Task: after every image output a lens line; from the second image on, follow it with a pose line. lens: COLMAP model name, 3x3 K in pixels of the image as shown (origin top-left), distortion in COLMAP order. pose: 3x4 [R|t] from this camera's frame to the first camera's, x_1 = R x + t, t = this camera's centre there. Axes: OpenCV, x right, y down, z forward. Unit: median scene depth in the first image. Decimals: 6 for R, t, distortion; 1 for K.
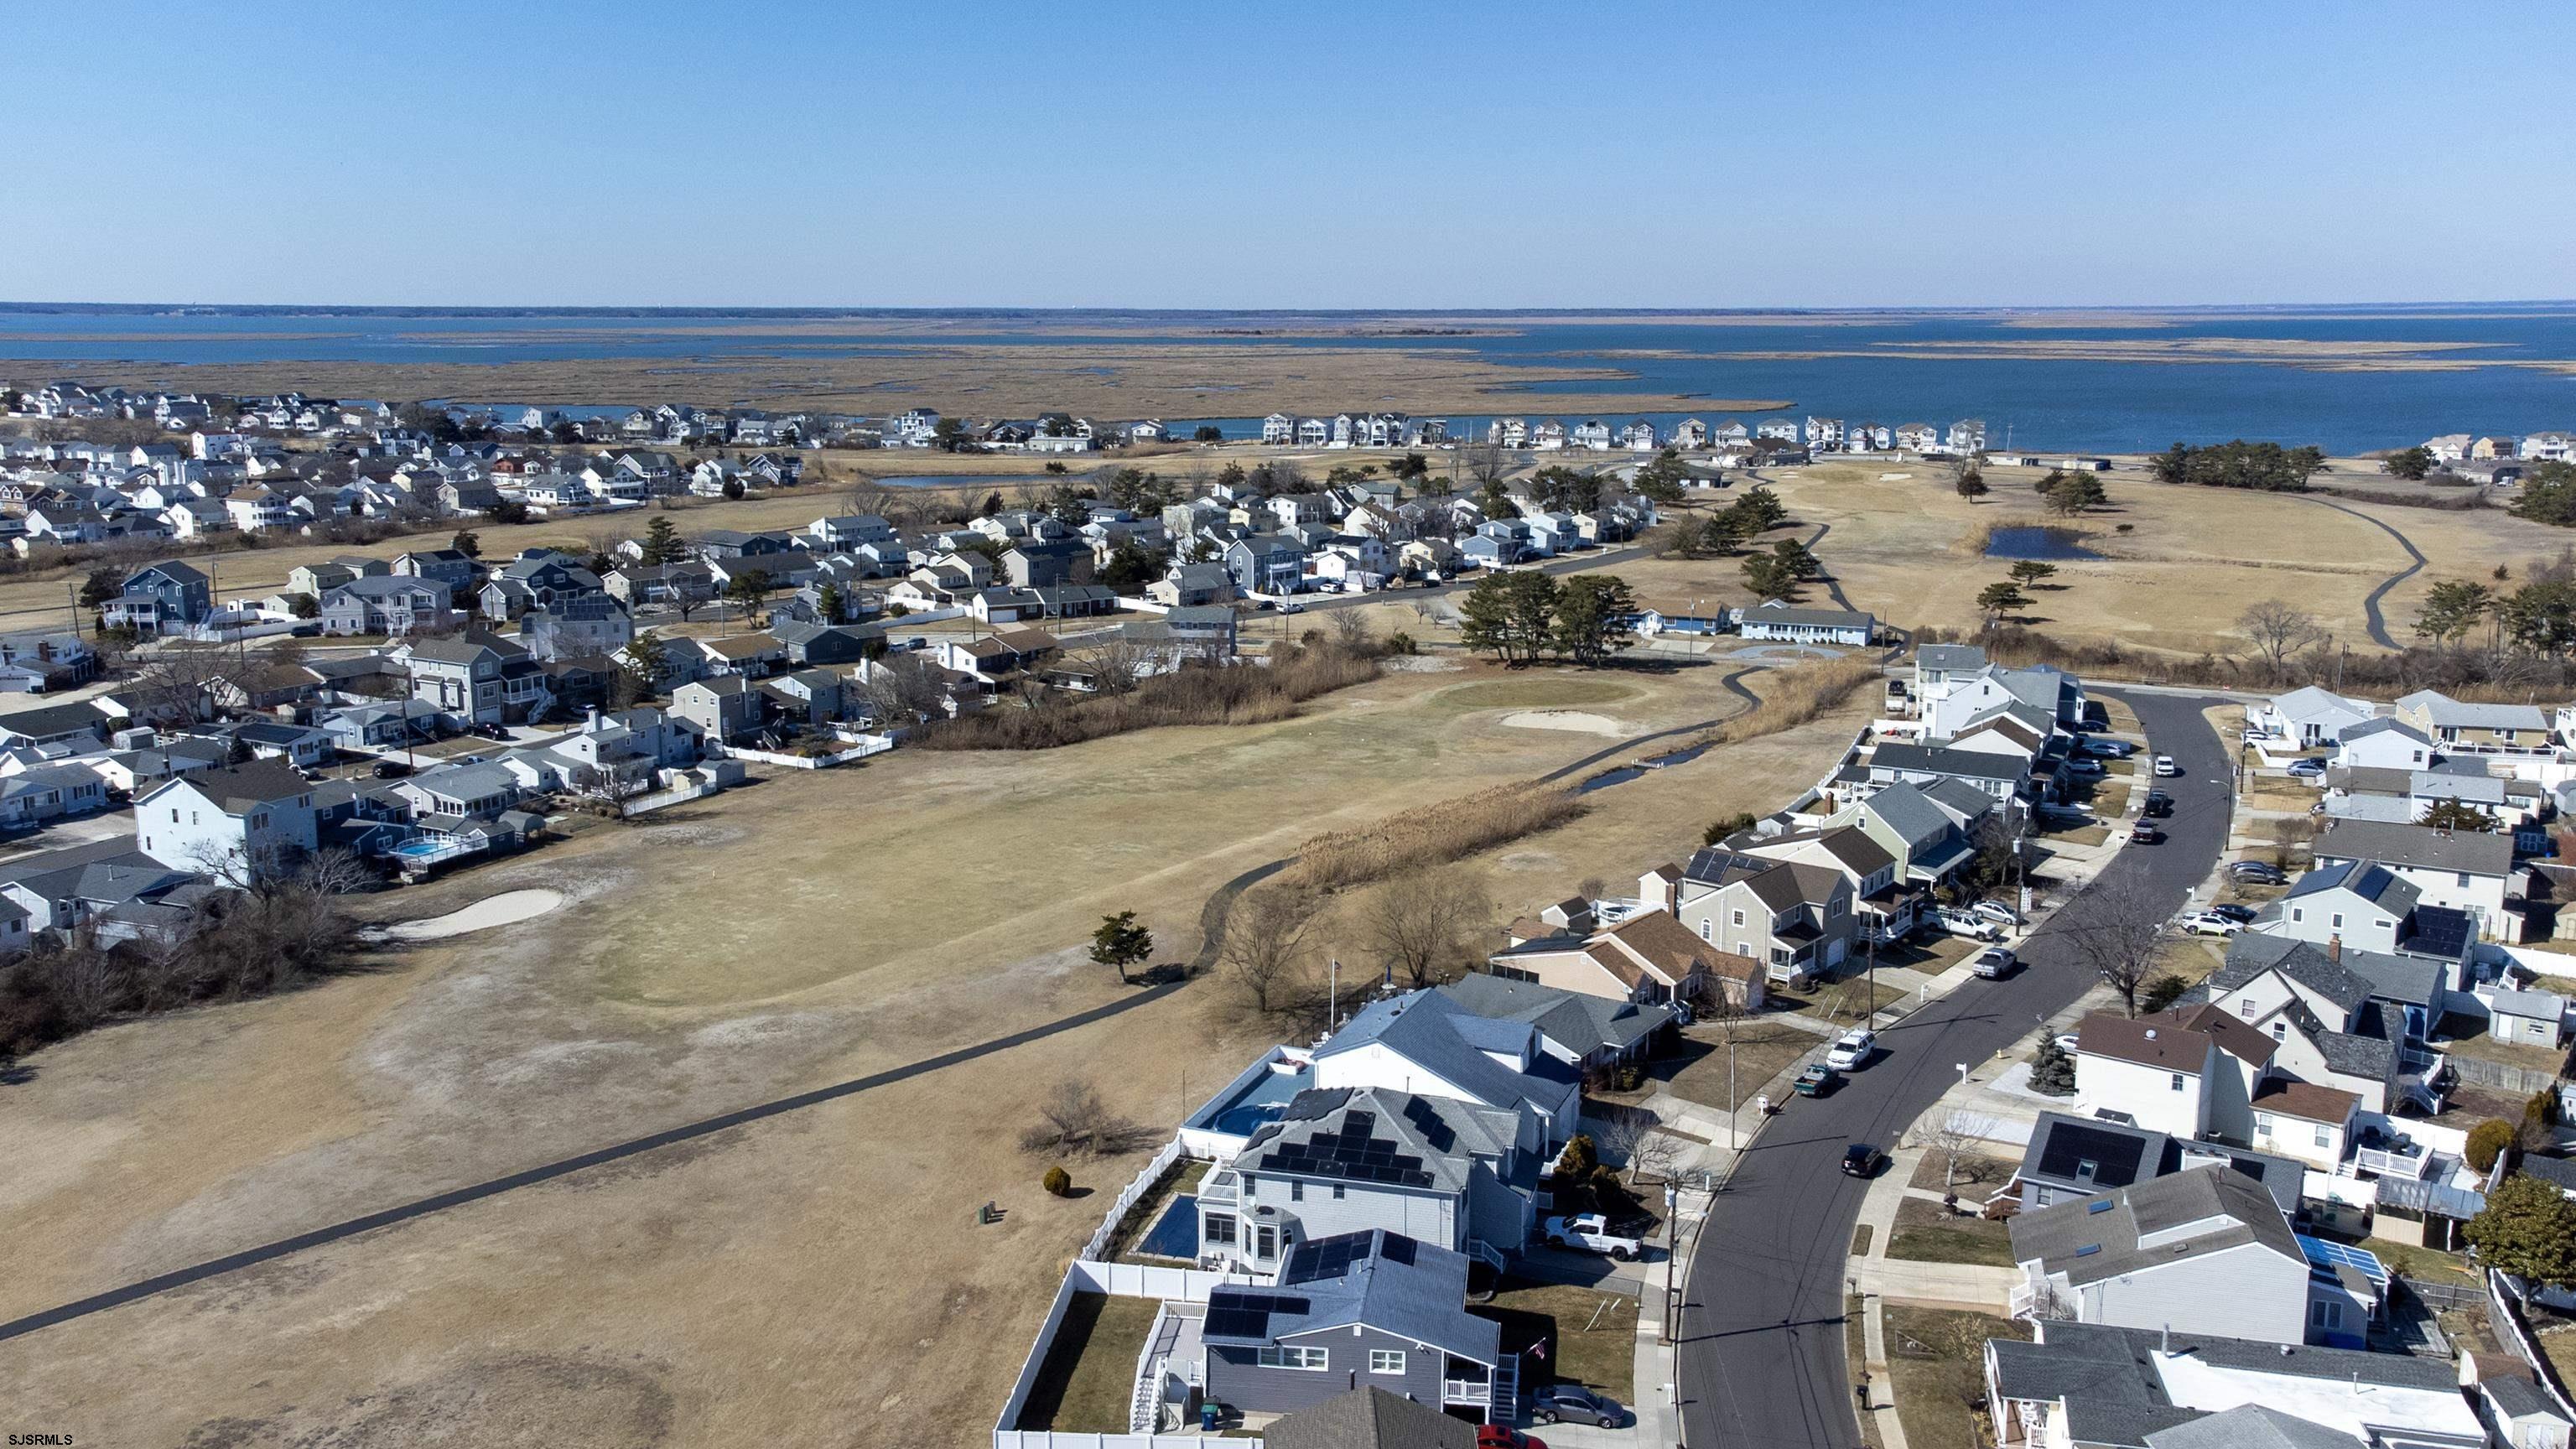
lens RADIAL K [[2148.2, 0, 1288.0], [0, 2148.2, 724.5], [0, 0, 1]] dist [0.059389, -0.009403]
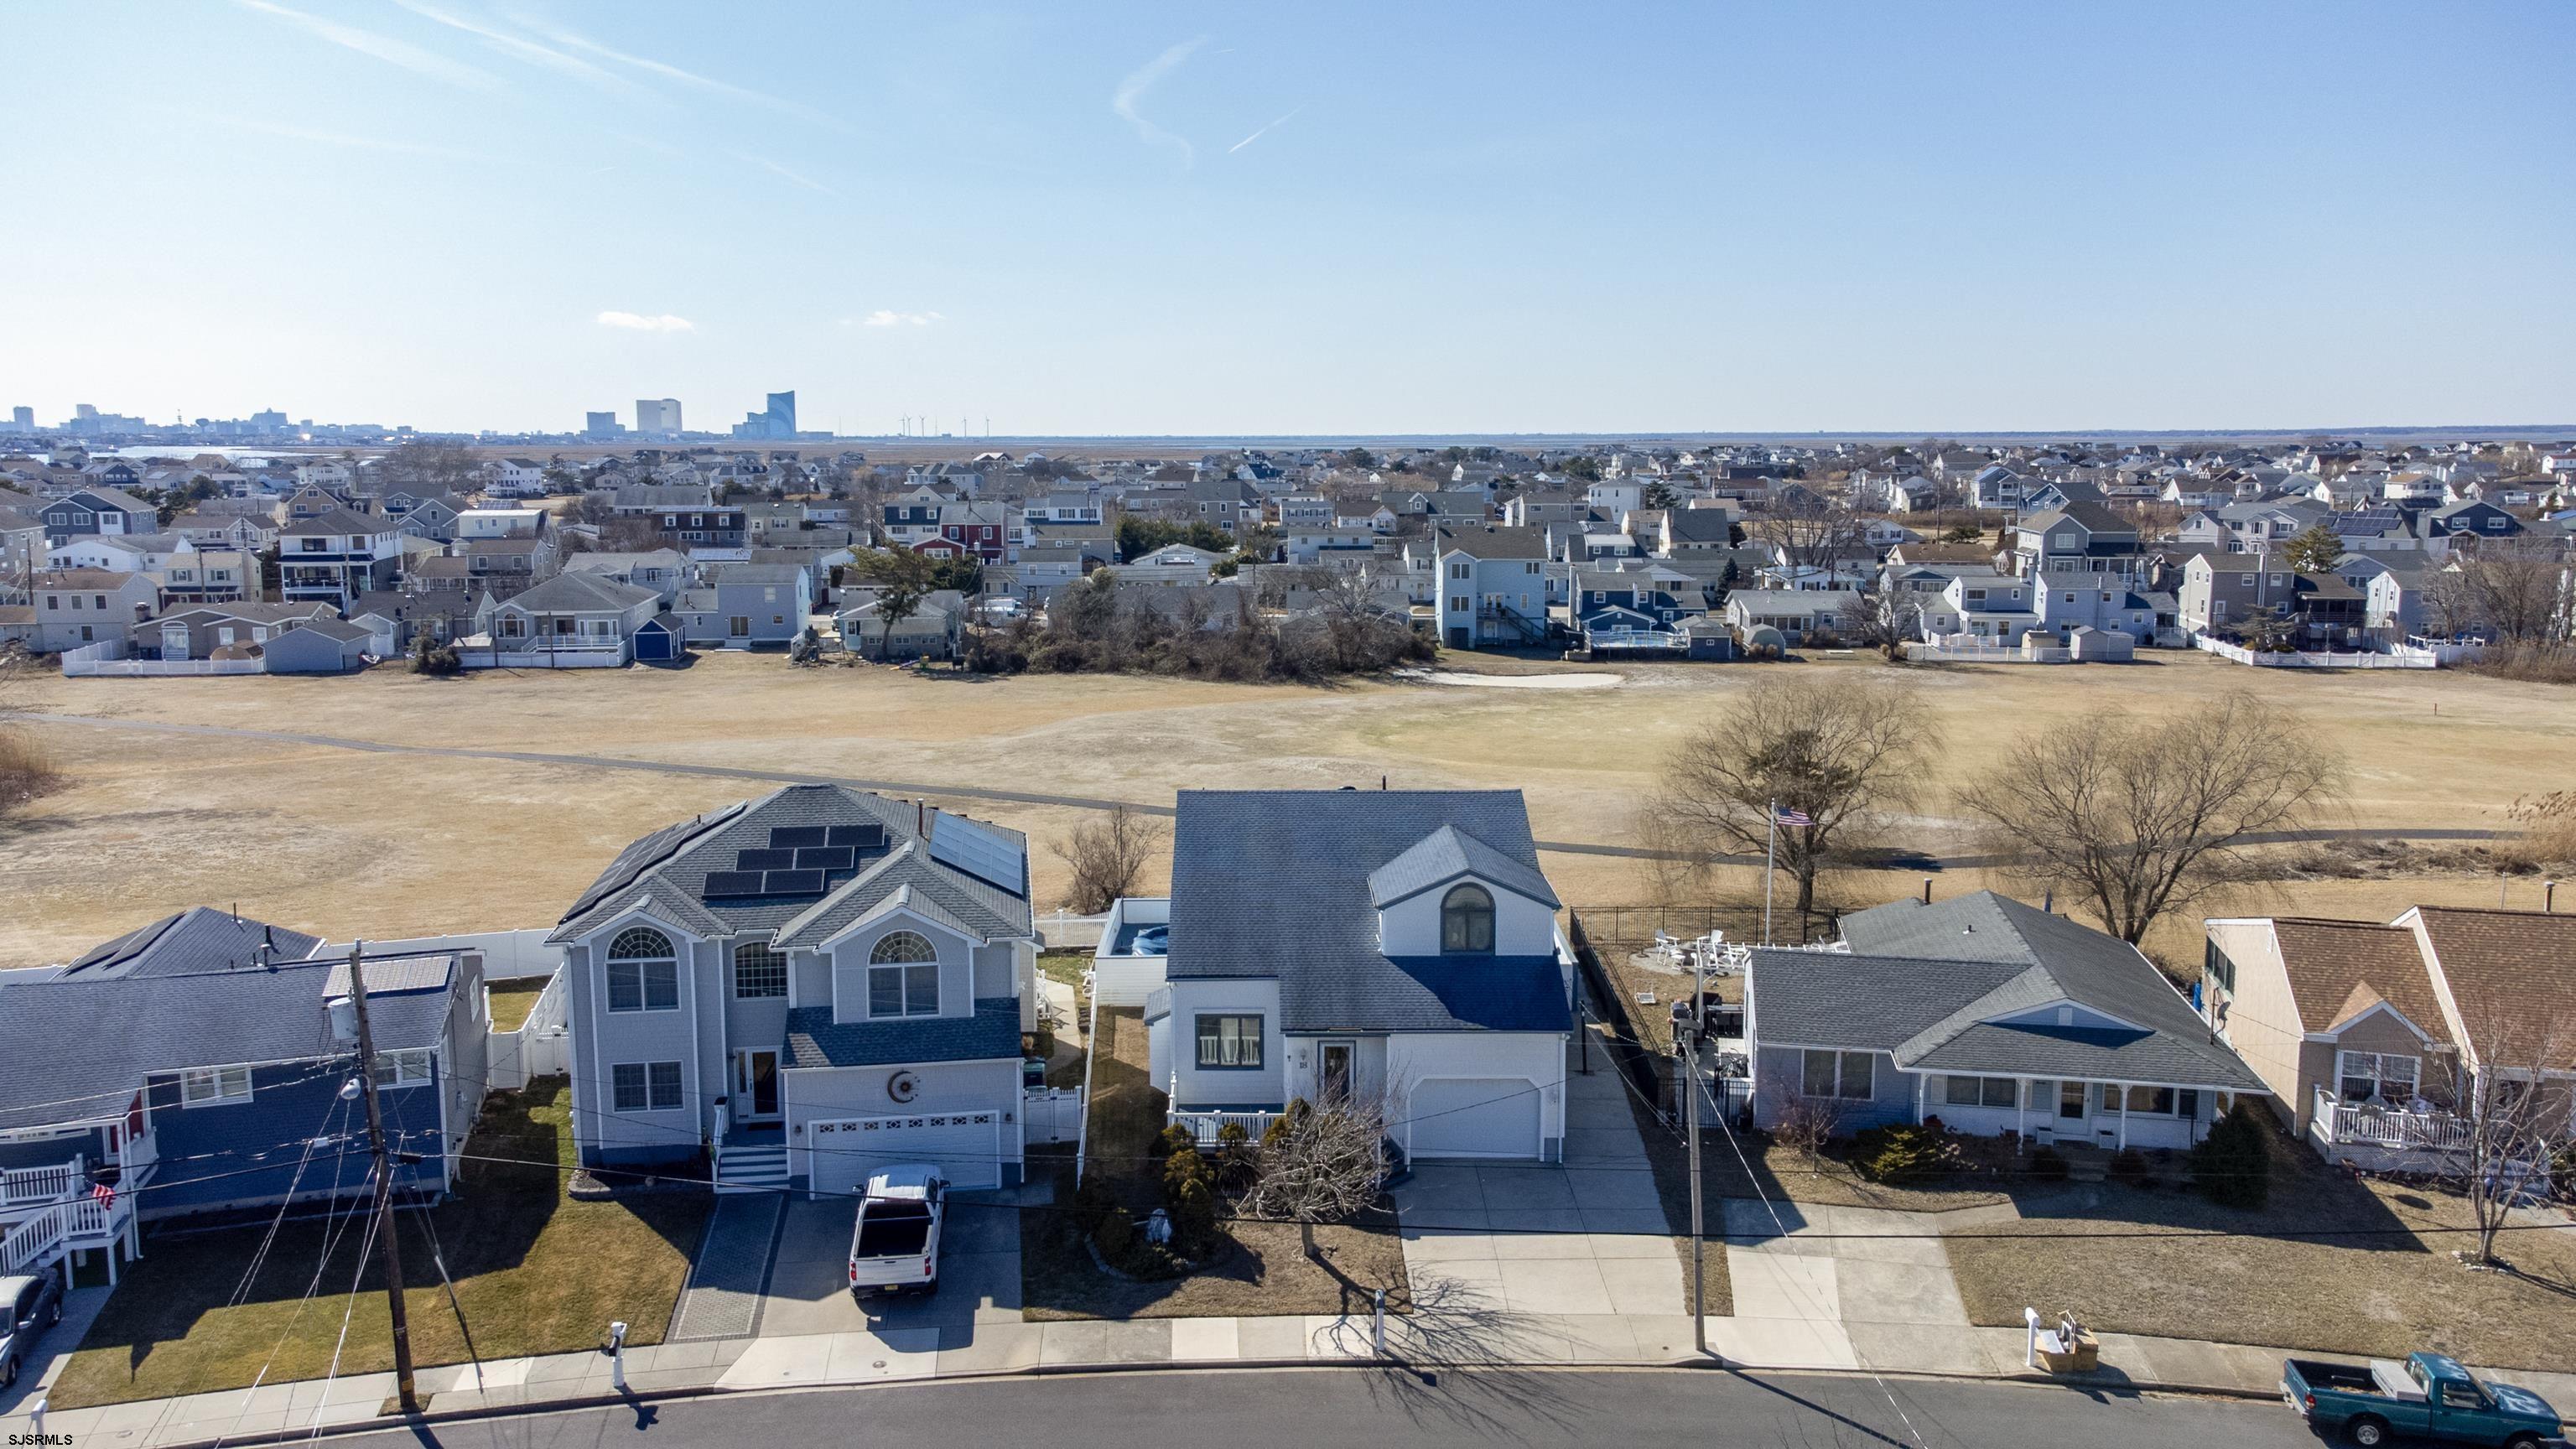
lens RADIAL K [[1922.2, 0, 1272.7], [0, 1922.2, 715.7], [0, 0, 1]] dist [0.017968, 0.071493]
pose [[0.387390, 0.134494, -0.912053, 0.234346], [-0.176768, 0.981782, 0.069695, 0.047347], [0.904811, 0.134222, 0.404107, 0.423849]]
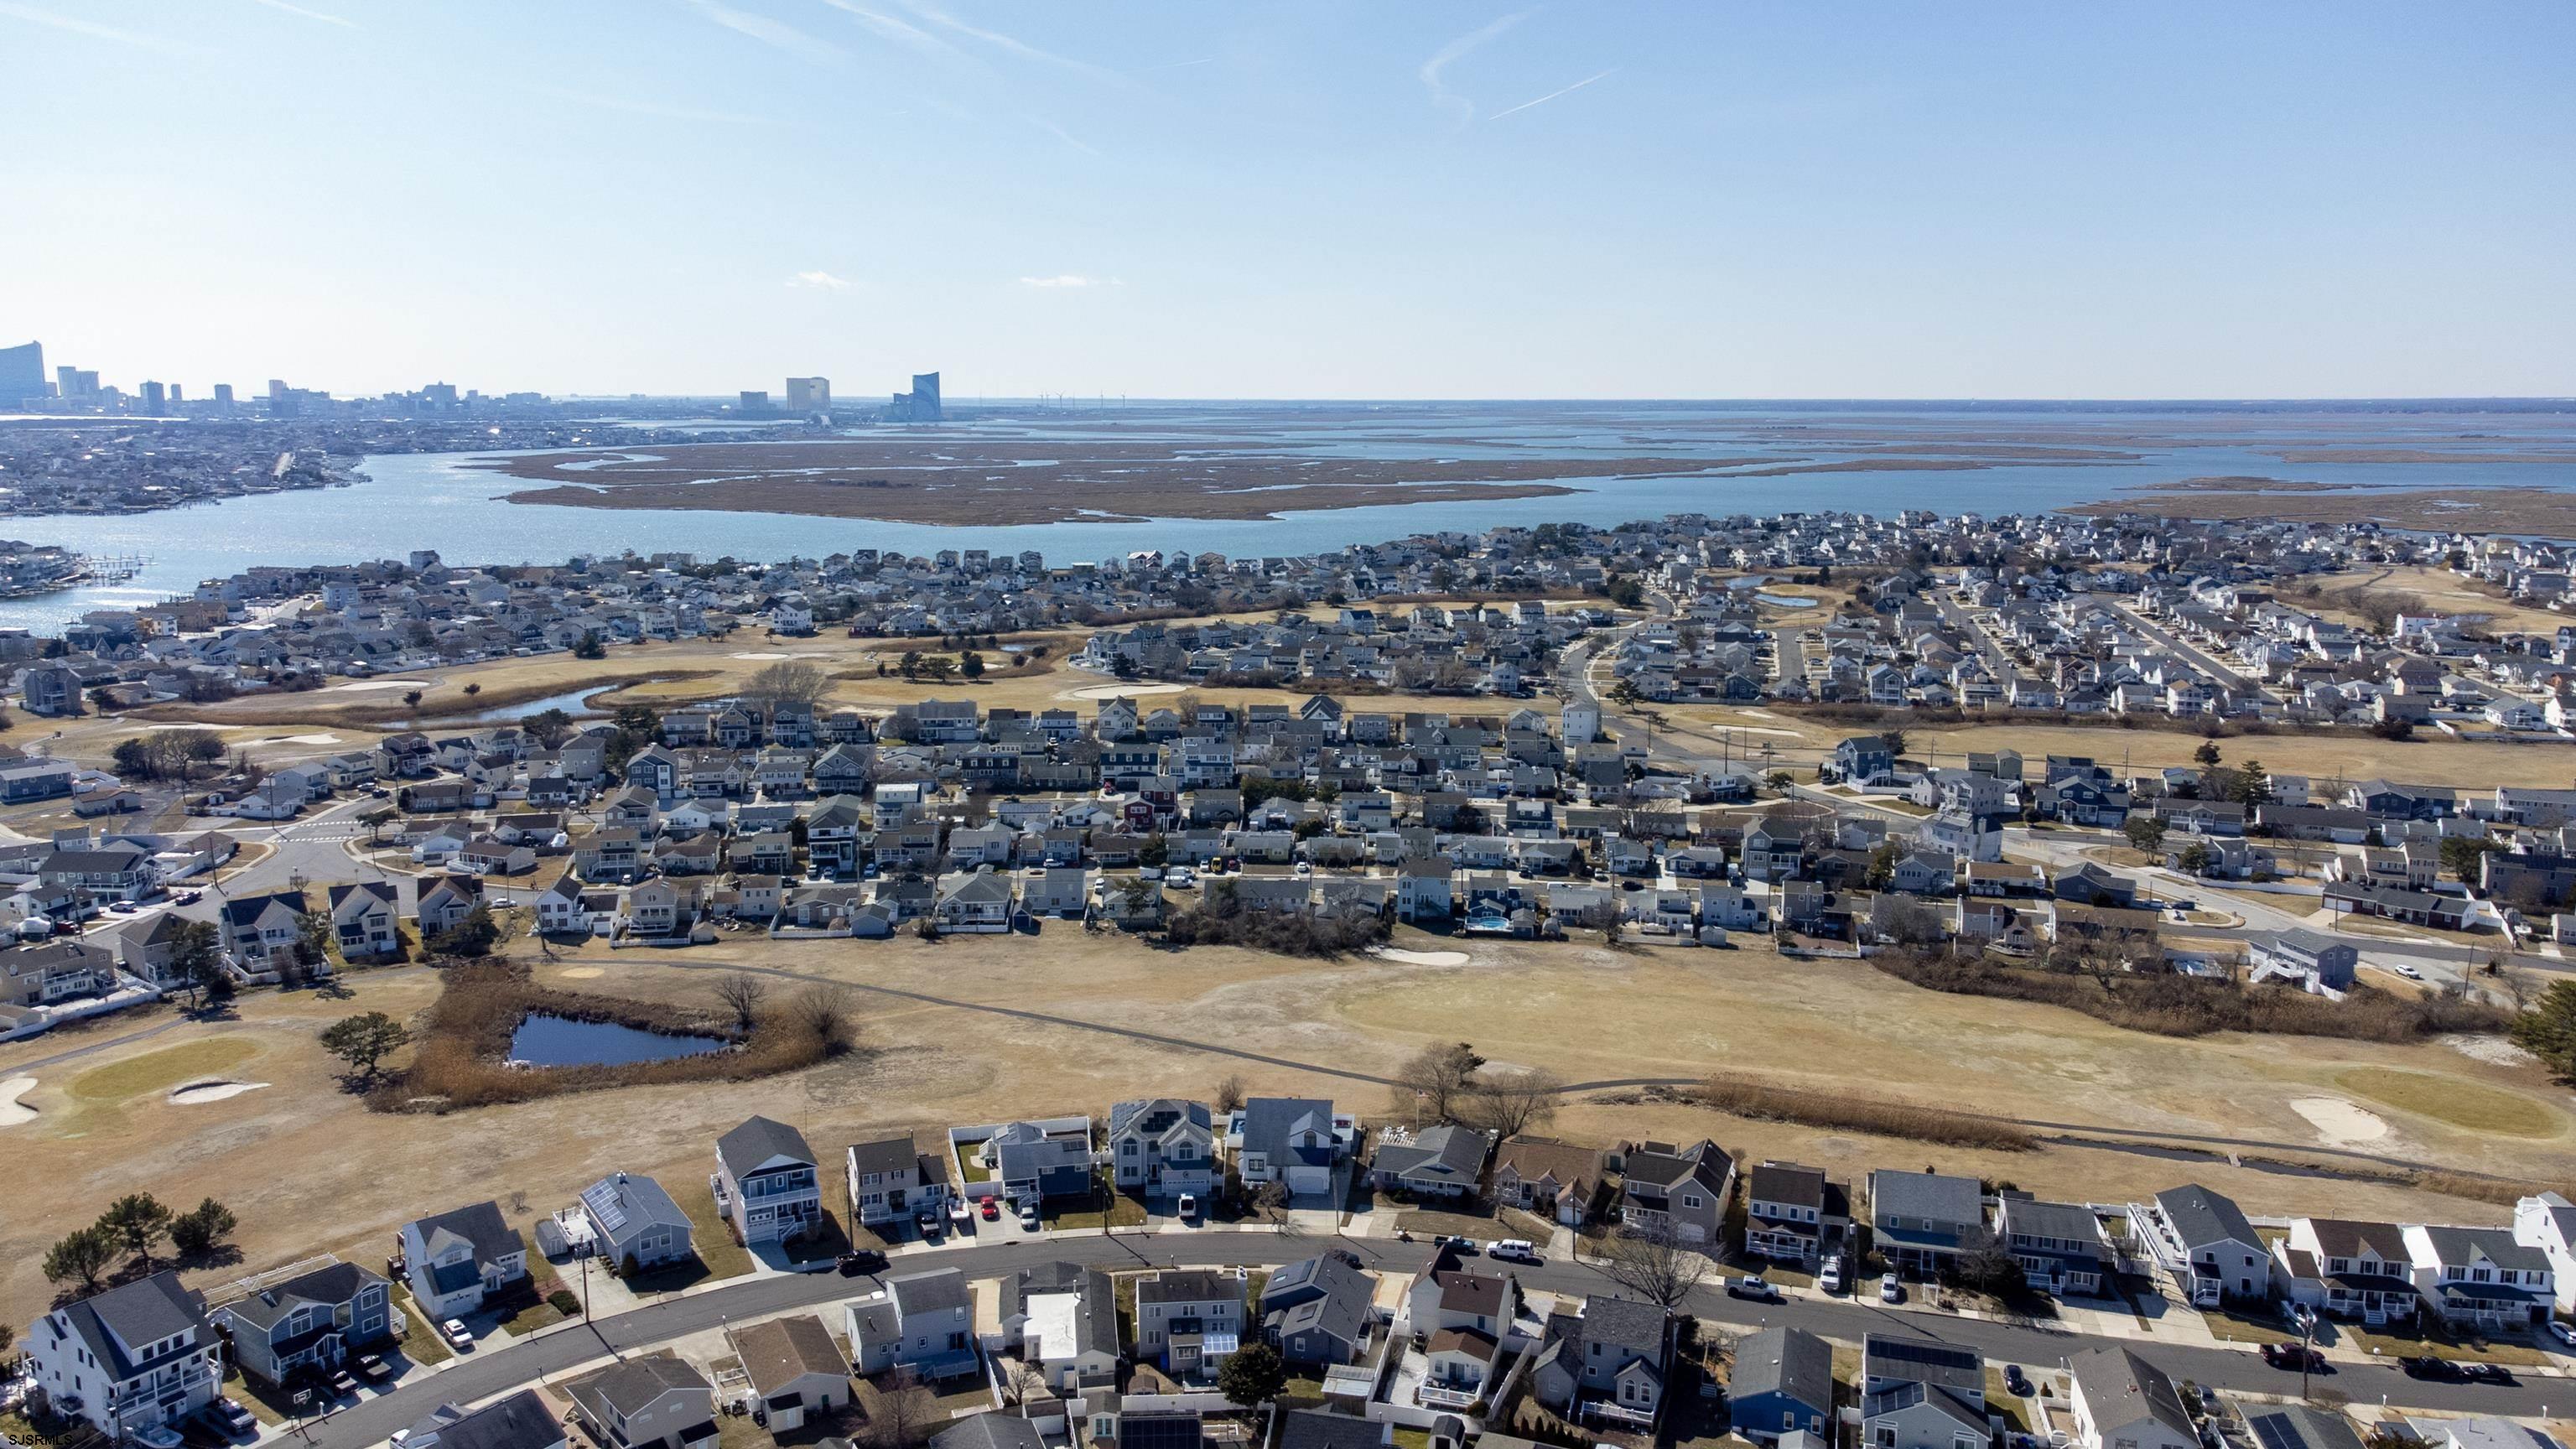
lens RADIAL K [[1965.9, 0, 1288.0], [0, 1965.9, 724.5], [0, 0, 1]] dist [0.034215, 0.072598]
pose [[0.328812, 0.164385, -0.929979, 0.885048], [-0.188610, 0.976326, 0.105891, -0.207340], [0.925370, 0.140586, 0.352032, 0.164603]]
